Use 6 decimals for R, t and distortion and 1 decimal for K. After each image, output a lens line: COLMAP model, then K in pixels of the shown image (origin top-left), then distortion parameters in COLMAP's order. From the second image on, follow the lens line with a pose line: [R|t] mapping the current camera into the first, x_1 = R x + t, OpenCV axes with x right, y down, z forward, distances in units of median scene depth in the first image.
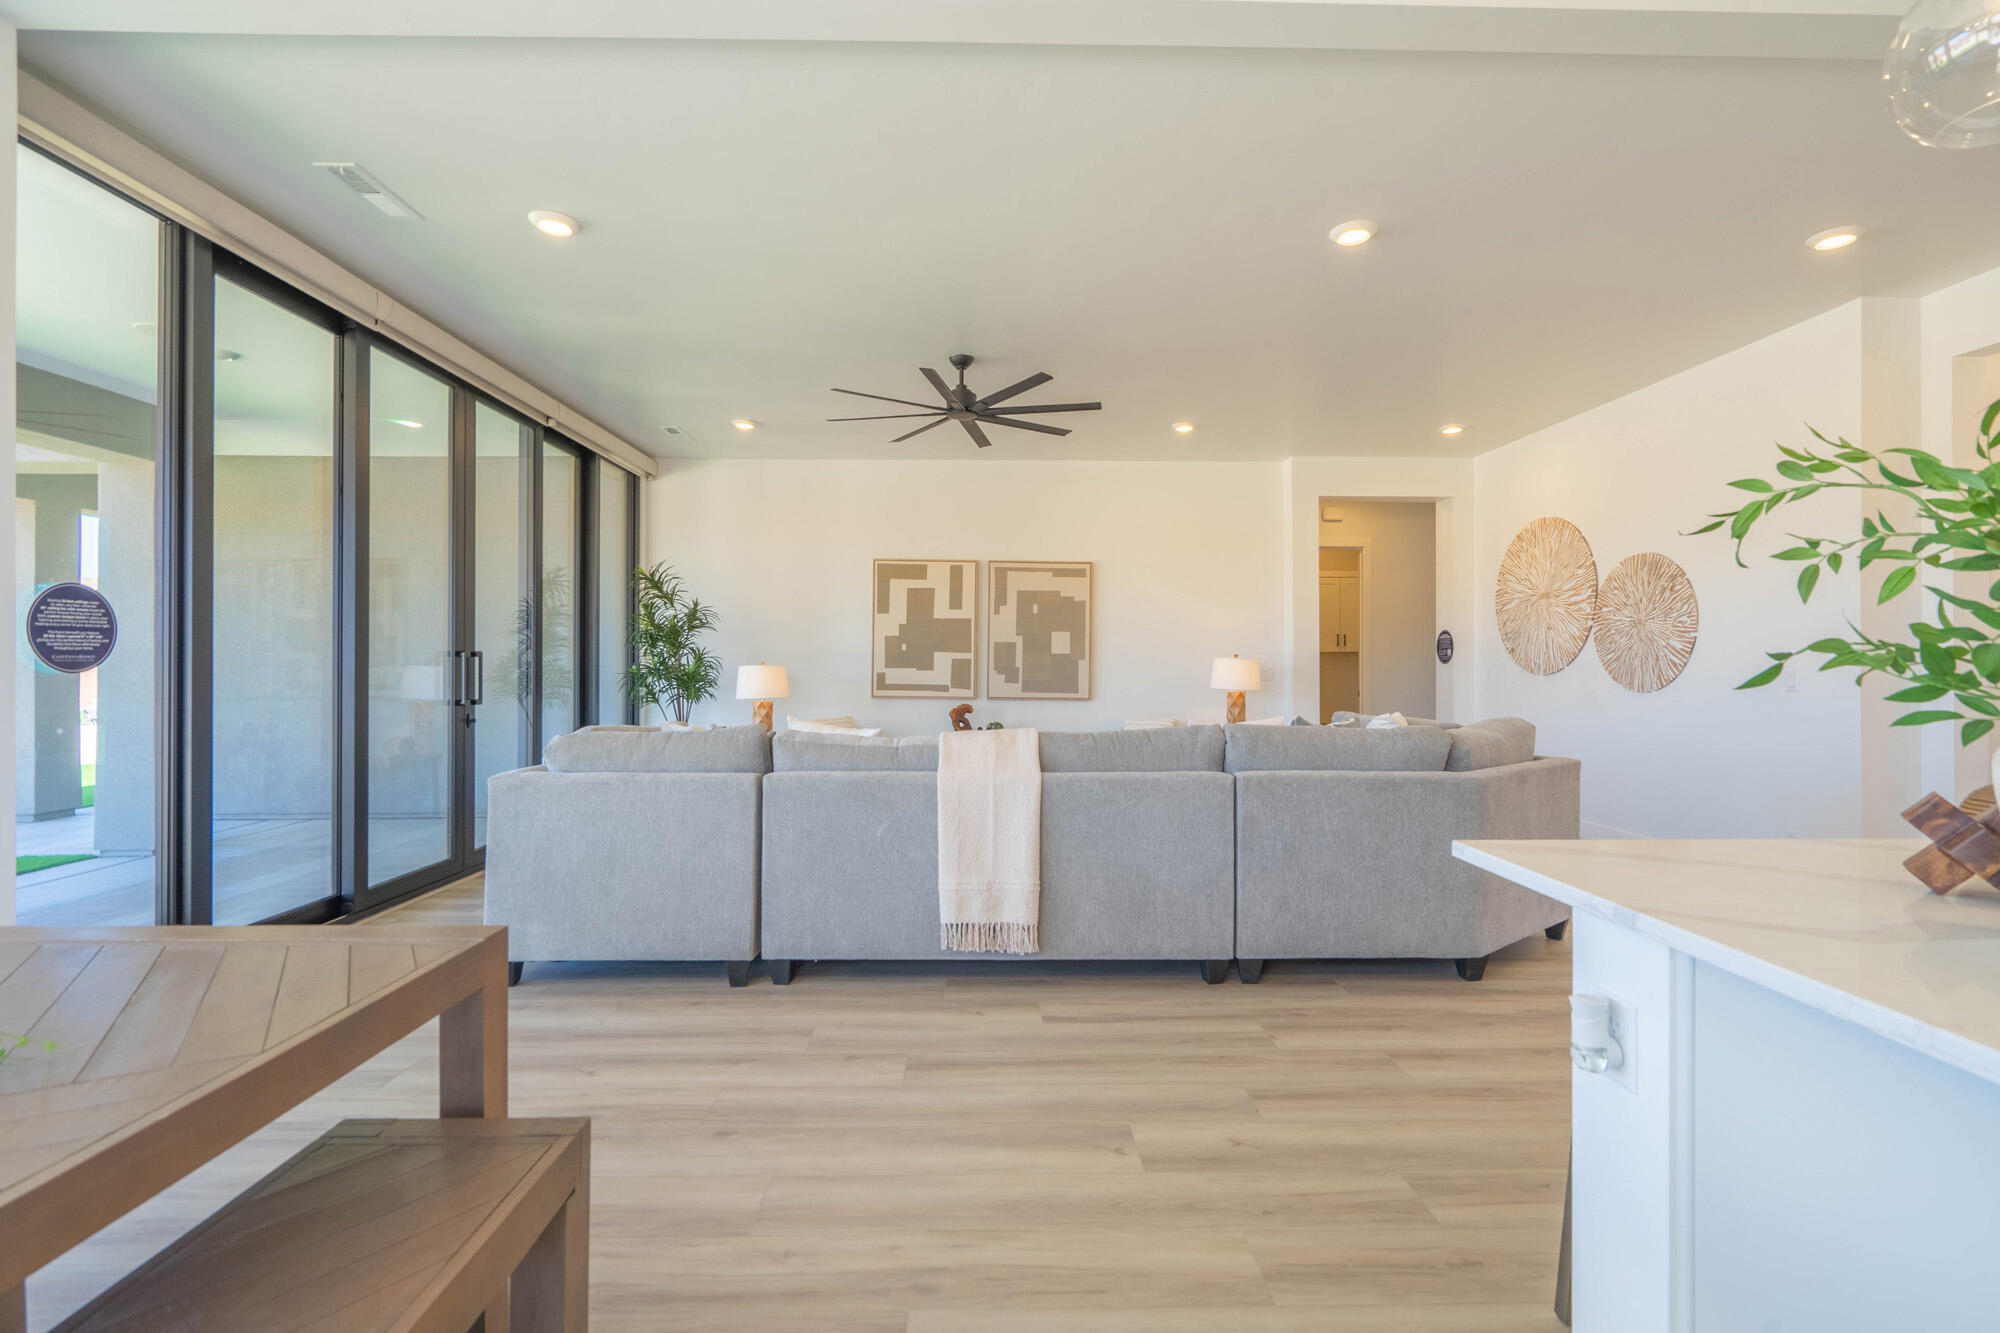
lens RADIAL K [[902.9, 0, 1008.8], [0, 902.9, 659.1], [0, 0, 1]] dist [0.000385, 0.000514]
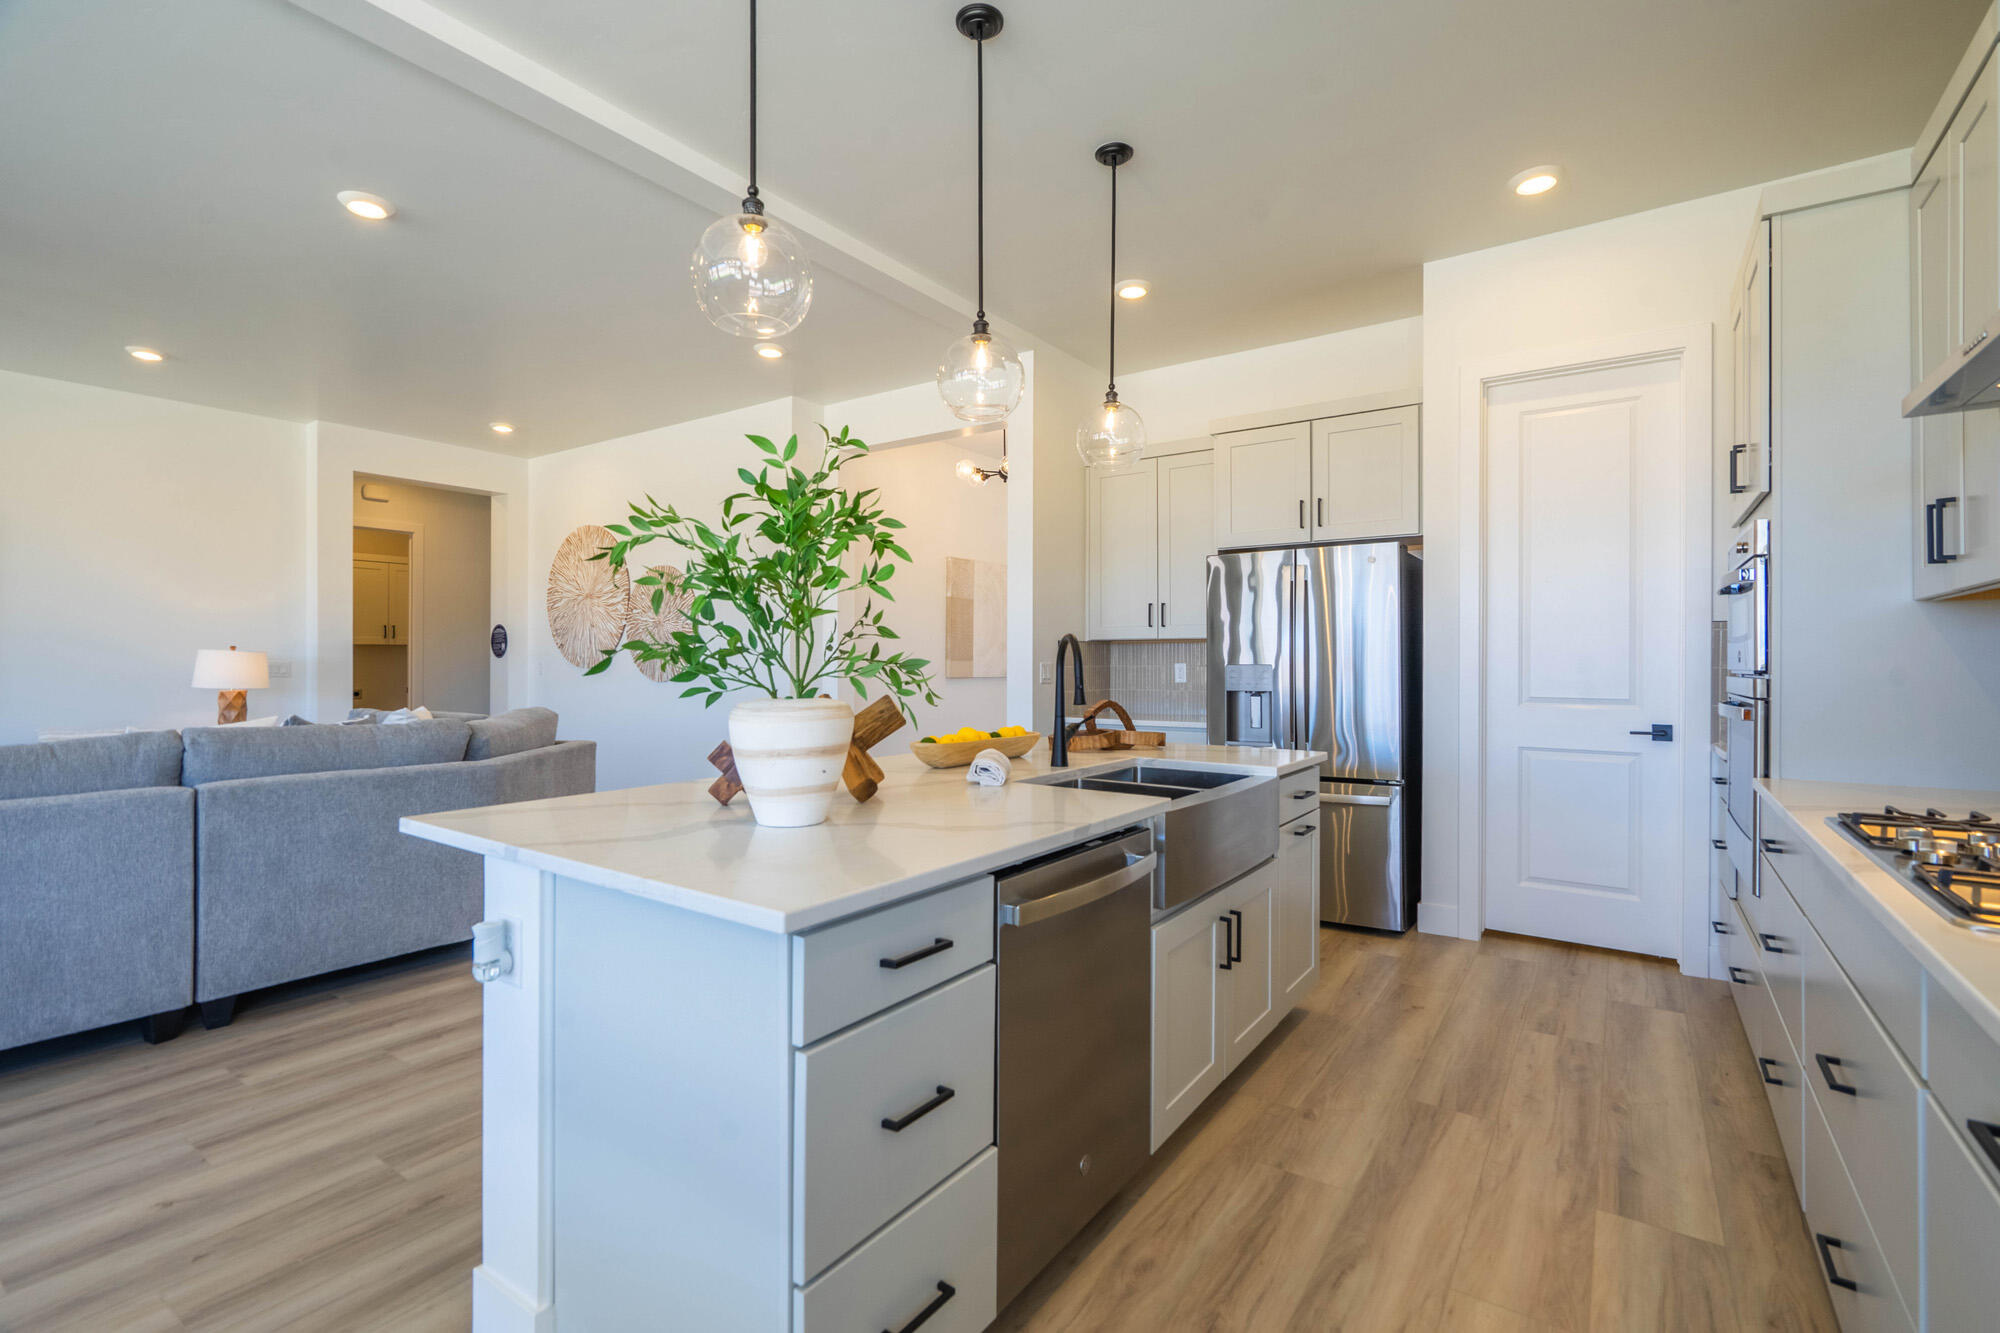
lens RADIAL K [[900.8, 0, 997.4], [0, 900.8, 655.7], [0, 0, 1]] dist [-0.002155, 0.000612]
pose [[0.597749, 0.003850, 0.801674, 0.009876], [-0.005928, 0.999982, -0.000383, -0.000100], [-0.801662, -0.004524, 0.597761, -0.049907]]
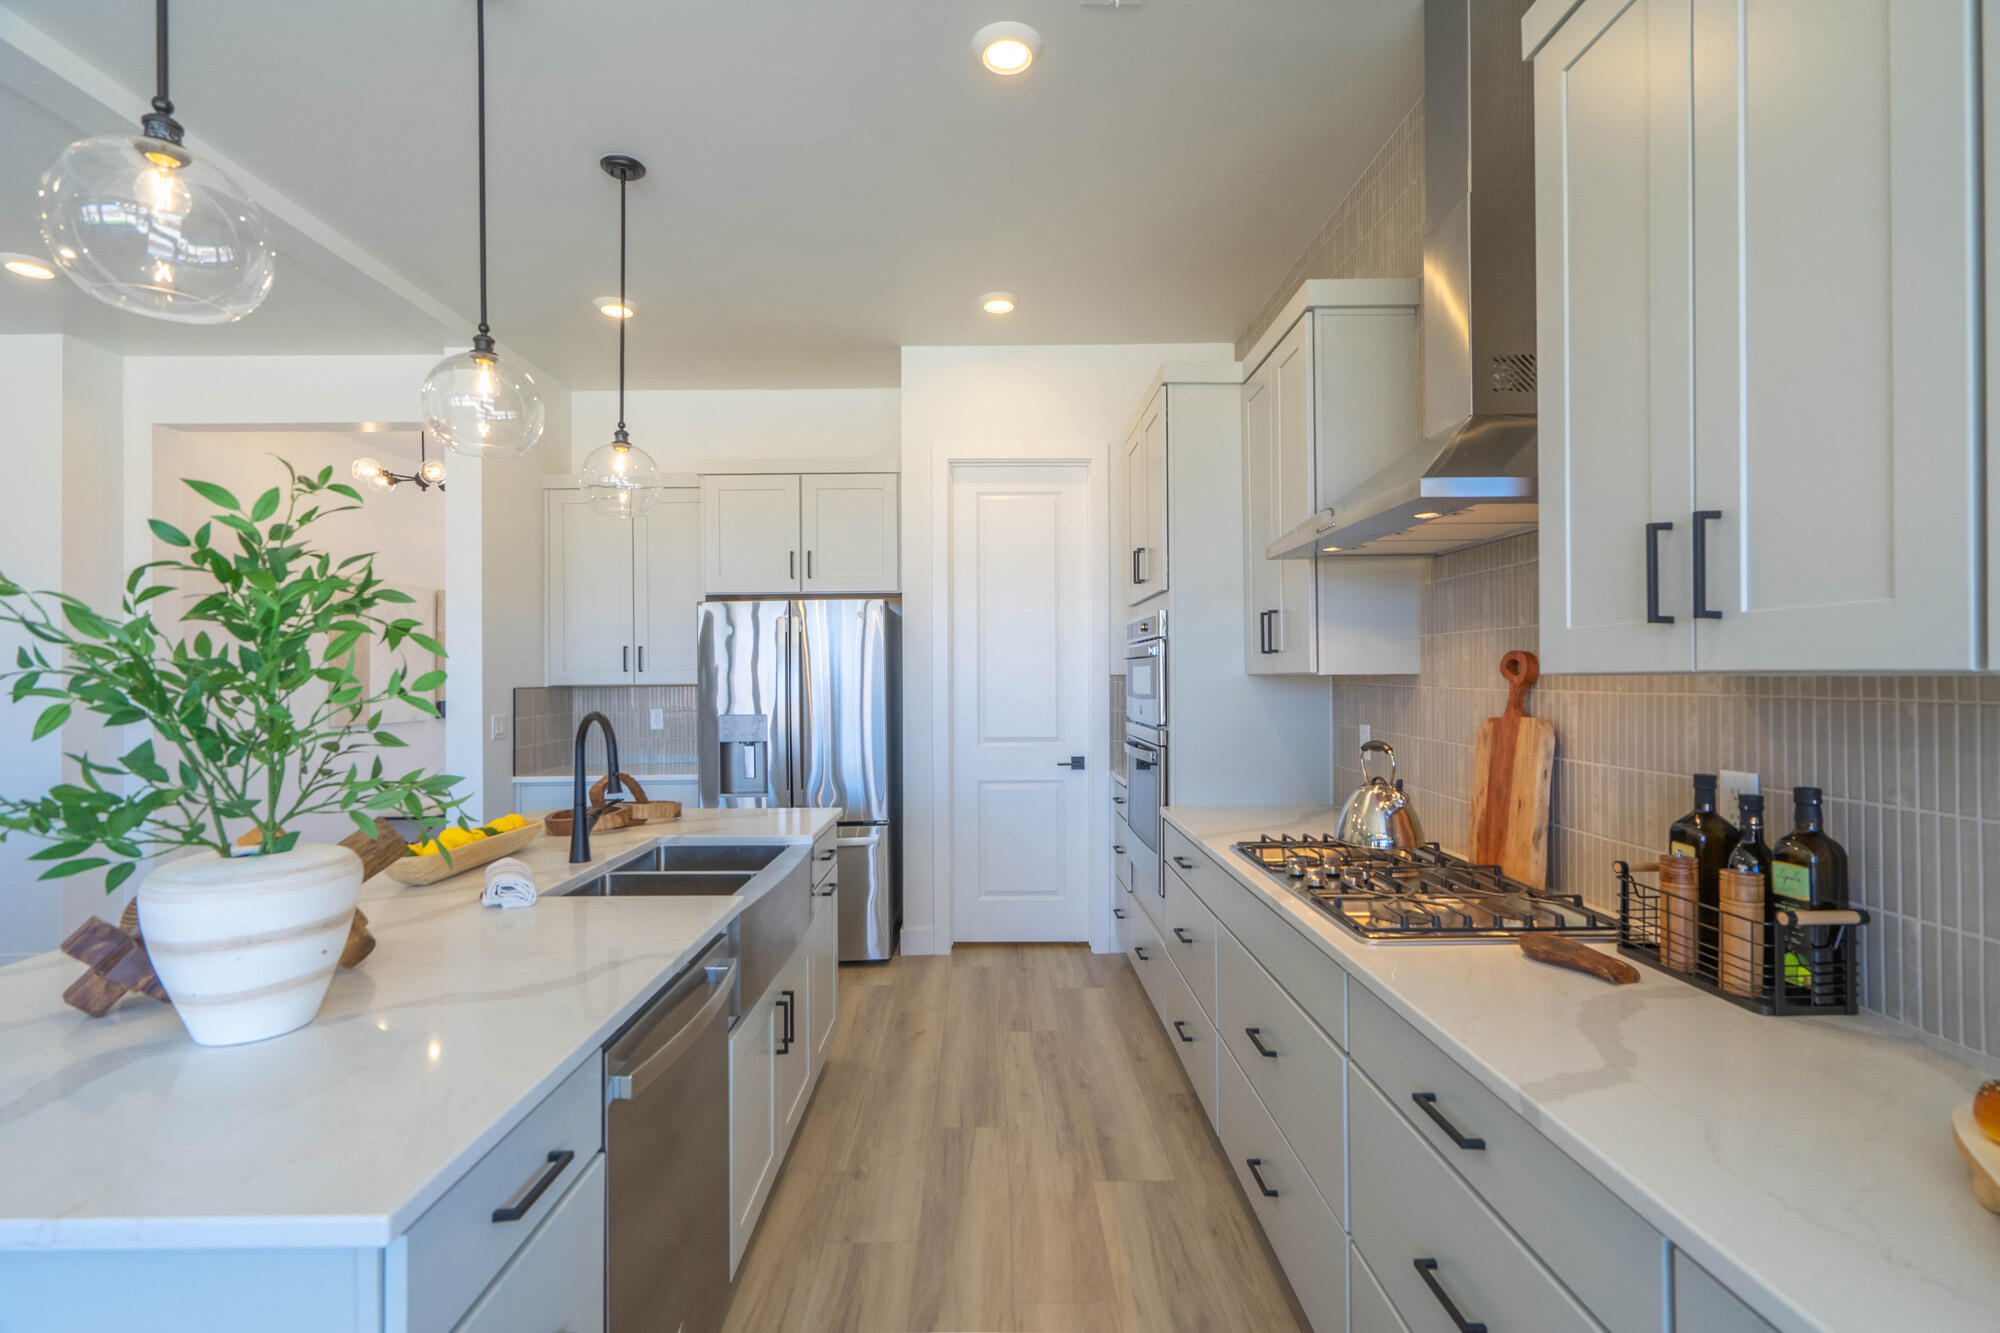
lens RADIAL K [[900.8, 0, 1000.3], [0, 900.8, 671.9], [0, 0, 1]] dist [-0.002482, 0.000217]
pose [[0.018560, 0.001788, 0.999826, 0.003807], [0.002503, 0.999995, -0.001835, -0.020638], [-0.999825, 0.002536, 0.018555, -0.007815]]
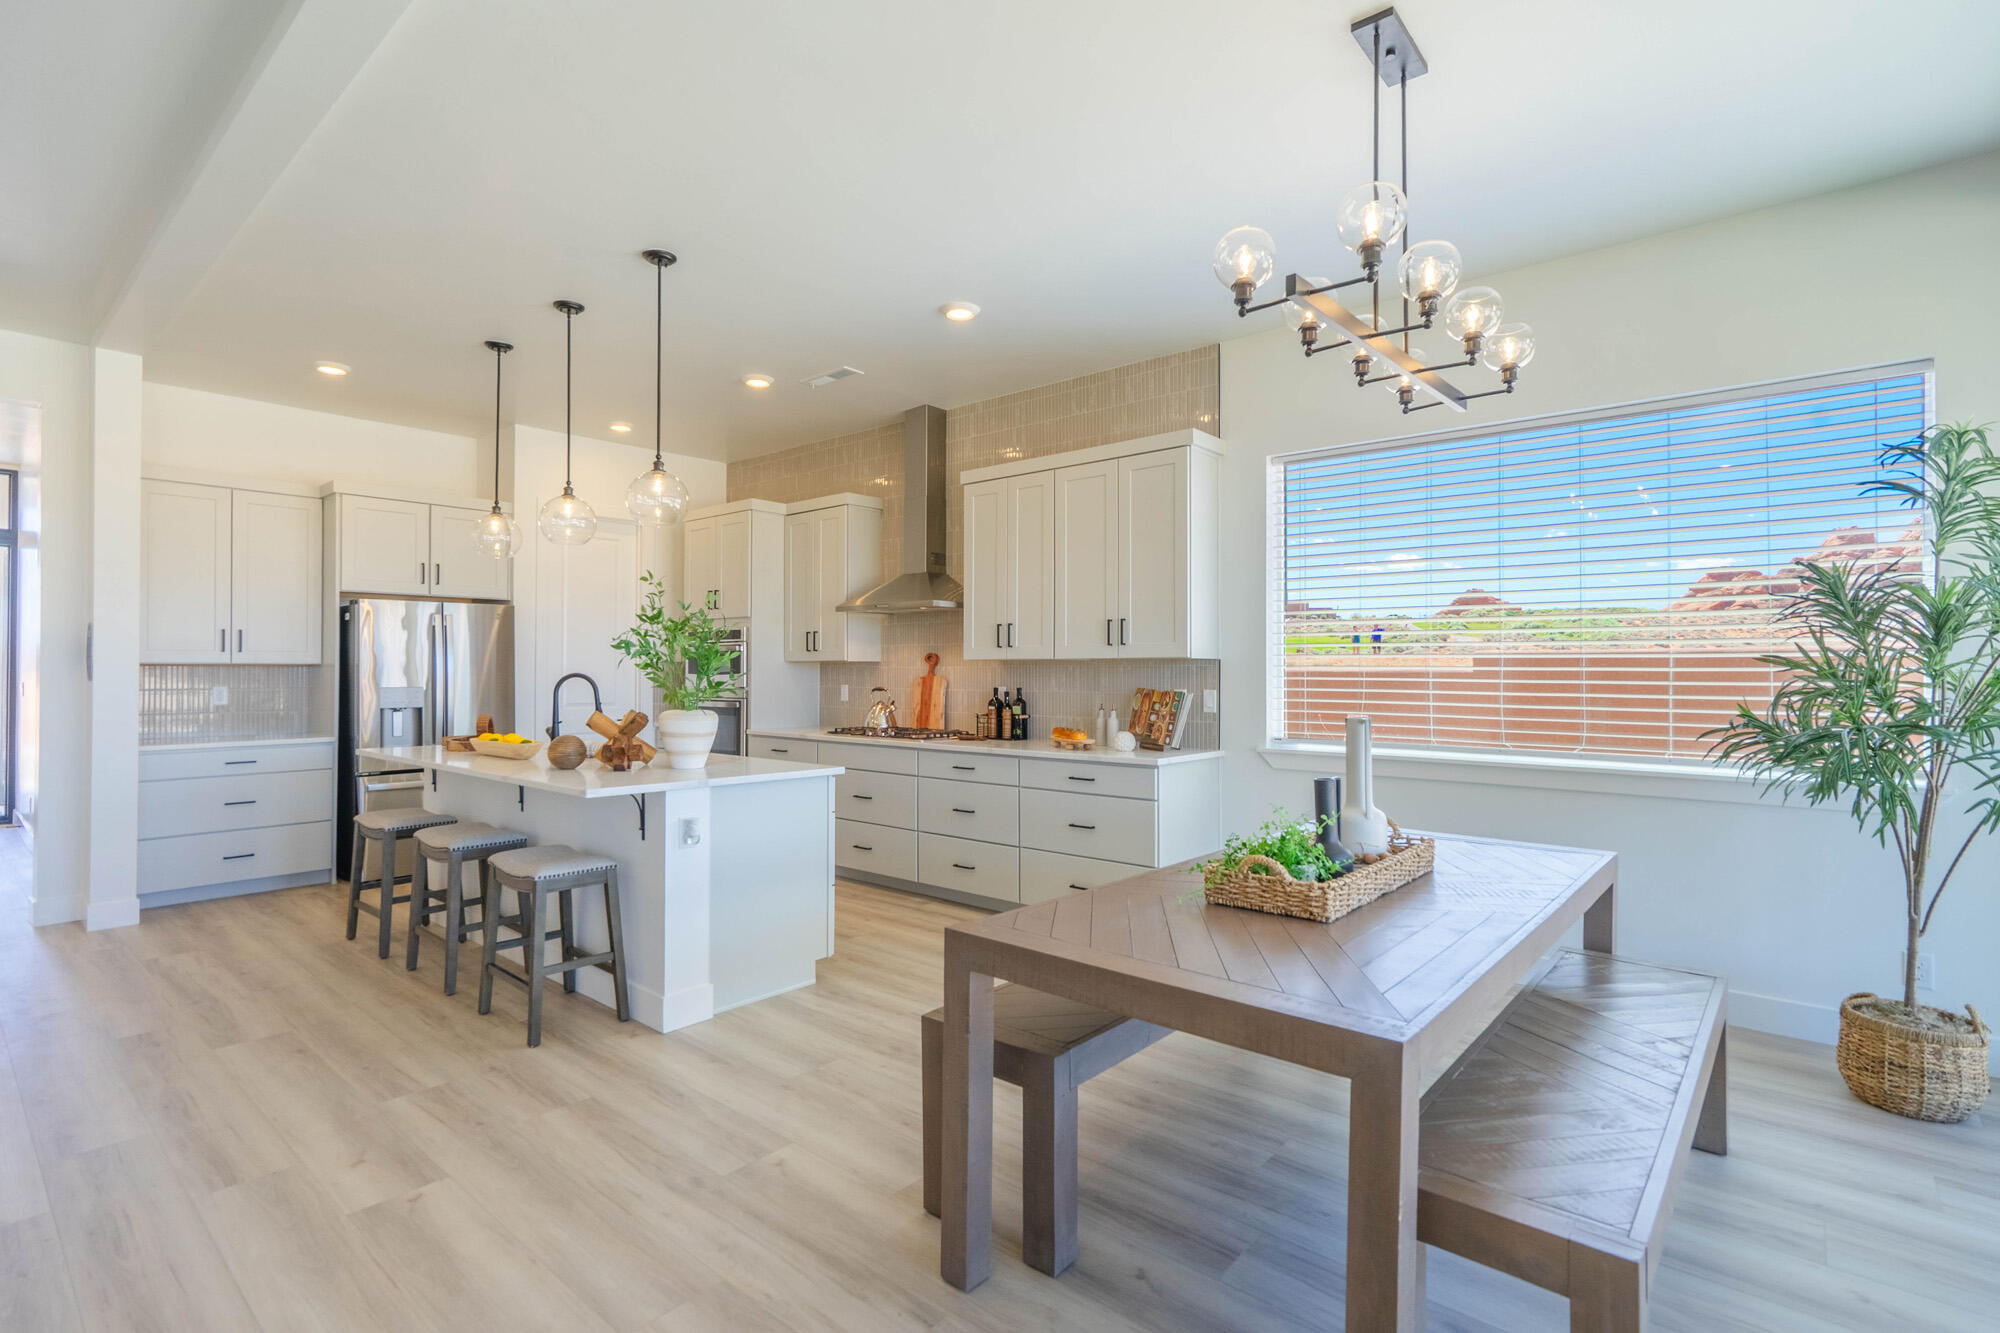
lens RADIAL K [[938.2, 0, 1009.9], [0, 938.2, 659.5], [0, 0, 1]] dist [-0.003793, -0.000142]
pose [[-0.746265, 0.005318, 0.665627, -0.307918], [-0.007558, 0.999836, -0.016461, -0.009038], [-0.665606, -0.017315, -0.746103, 0.396242]]
